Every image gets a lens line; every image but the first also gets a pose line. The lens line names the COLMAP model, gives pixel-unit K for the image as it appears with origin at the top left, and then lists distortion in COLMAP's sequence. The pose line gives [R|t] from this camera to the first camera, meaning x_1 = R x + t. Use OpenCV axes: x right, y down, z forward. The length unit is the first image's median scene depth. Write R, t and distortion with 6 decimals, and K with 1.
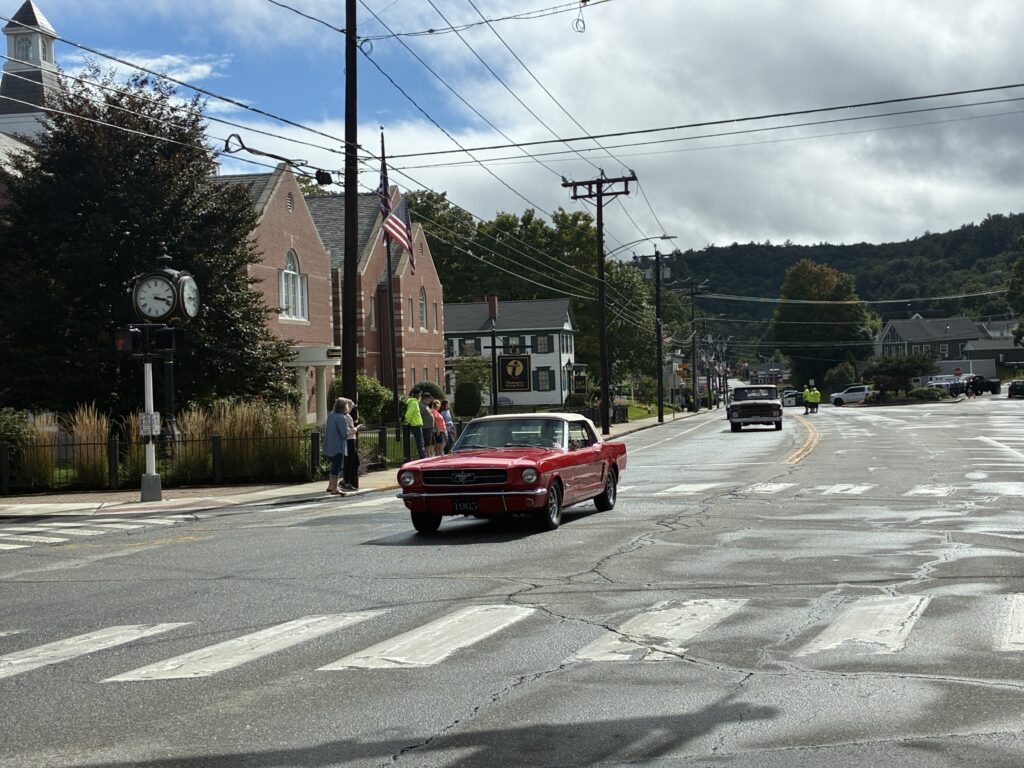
lens RADIAL K [[1540.1, 0, 513.3], [0, 1540.1, 383.0], [0, 0, 1]] dist [0.018077, 0.000000]
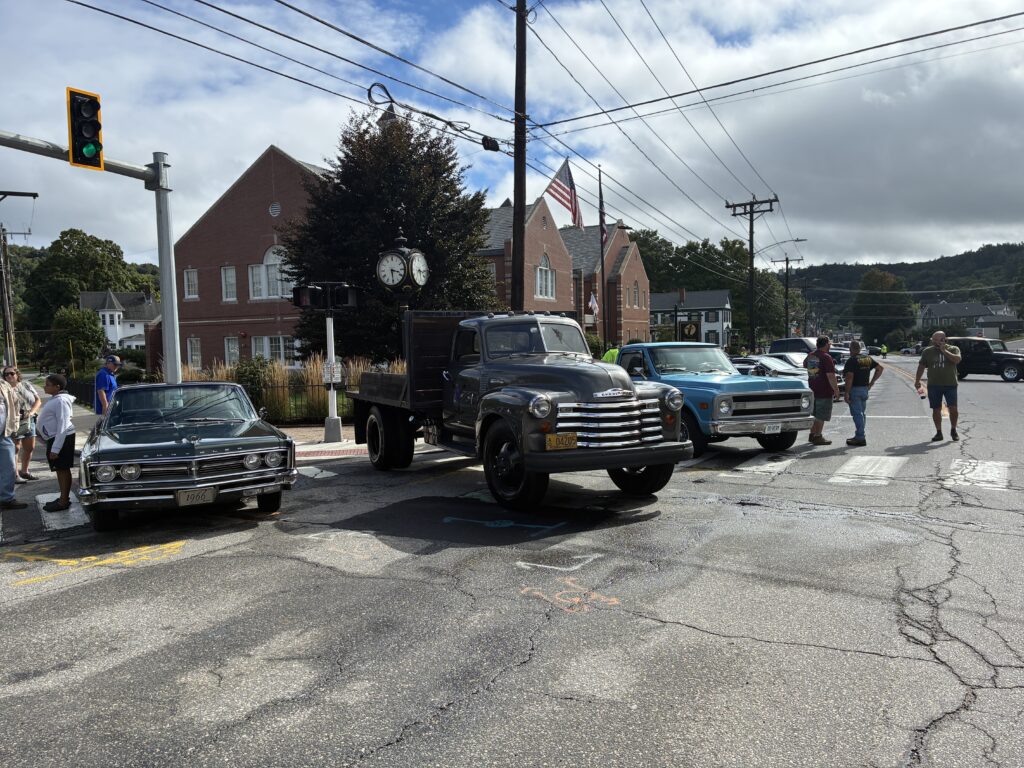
lens RADIAL K [[773.7, 0, 497.0], [0, 773.7, 387.3], [0, 0, 1]] dist [0.003755, -0.015405]
pose [[0.967953, 0.021531, -0.250205, 0.006875], [-0.006081, 0.998035, 0.062360, 0.000611], [0.251056, -0.058840, 0.966182, 0.164658]]
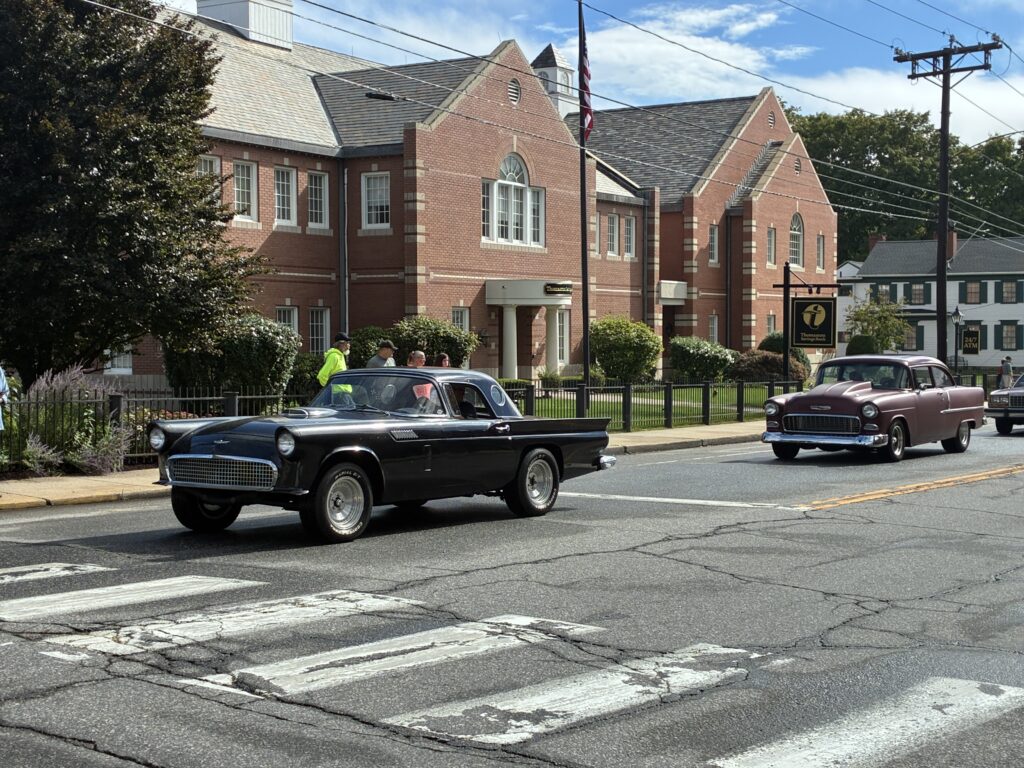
lens RADIAL K [[1540.1, 0, 505.2], [0, 1540.1, 382.5], [0, 0, 1]] dist [0.018077, 0.000000]
pose [[0.927200, 0.041022, -0.372312, 0.107400], [-0.028990, 0.998862, 0.037862, -0.000931], [0.373442, -0.024313, 0.927335, 0.210635]]
